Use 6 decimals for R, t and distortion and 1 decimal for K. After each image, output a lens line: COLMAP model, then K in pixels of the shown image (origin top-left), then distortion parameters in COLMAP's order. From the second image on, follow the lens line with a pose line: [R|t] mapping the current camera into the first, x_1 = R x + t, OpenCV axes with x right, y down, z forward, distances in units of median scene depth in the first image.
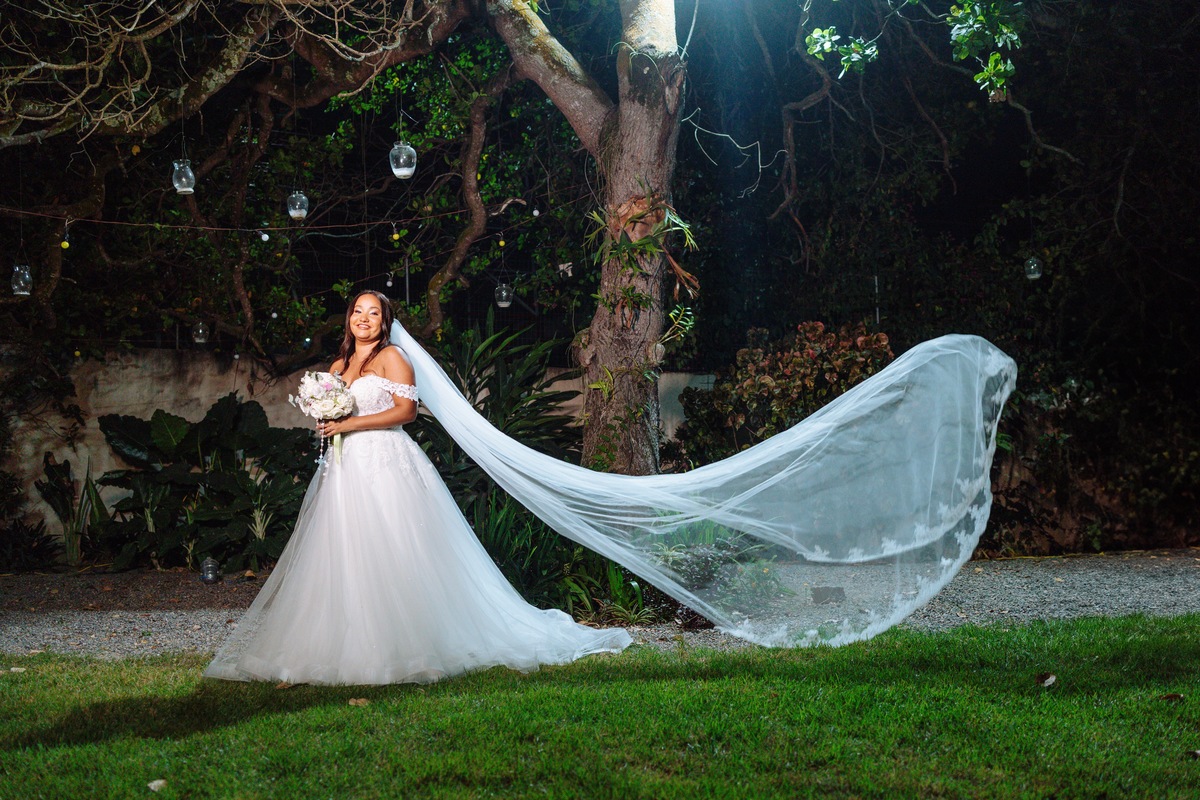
lens RADIAL K [[1172.7, 0, 616.1], [0, 1172.7, 401.0], [0, 0, 1]] dist [-0.009132, 0.016410]
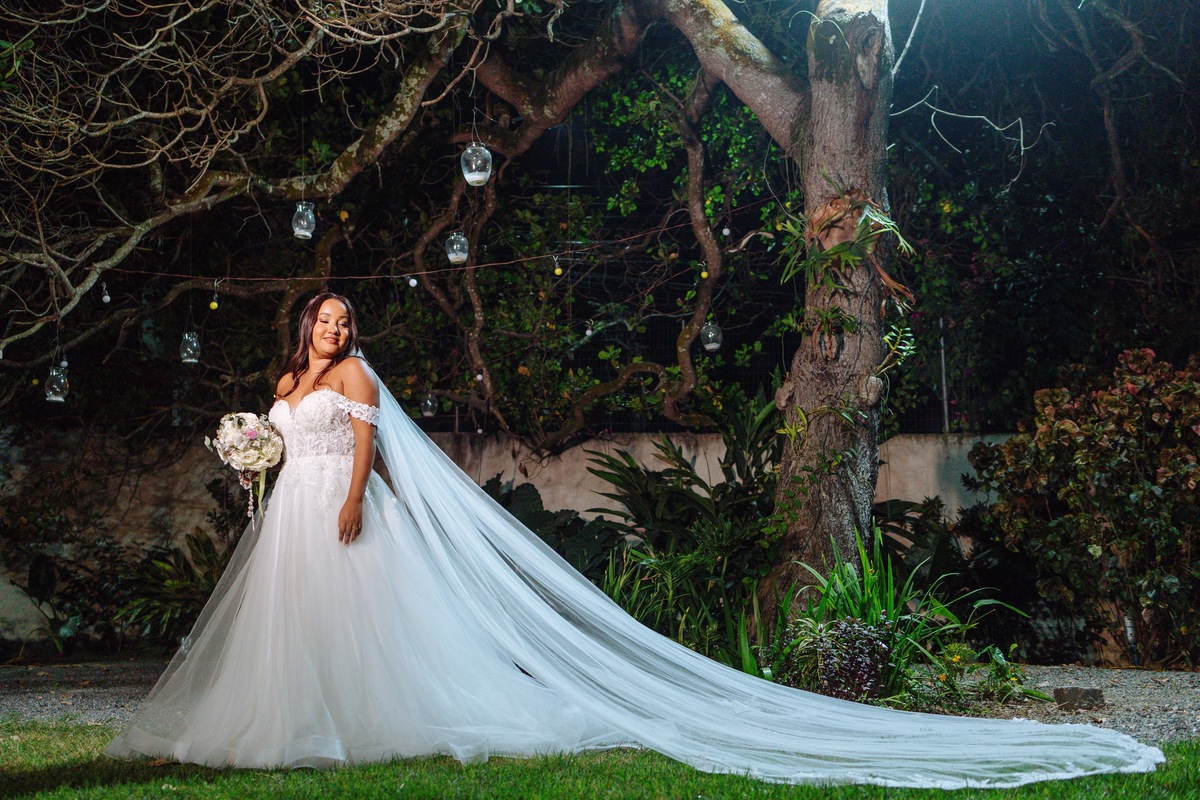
lens RADIAL K [[1244.4, 0, 604.7], [0, 1244.4, 429.4], [0, 0, 1]] dist [-0.009158, -0.014891]
pose [[0.928073, -0.047213, -0.369393, 0.175652], [0.023560, 0.997388, -0.068285, 0.039839], [0.371652, 0.054671, 0.926761, 0.151969]]
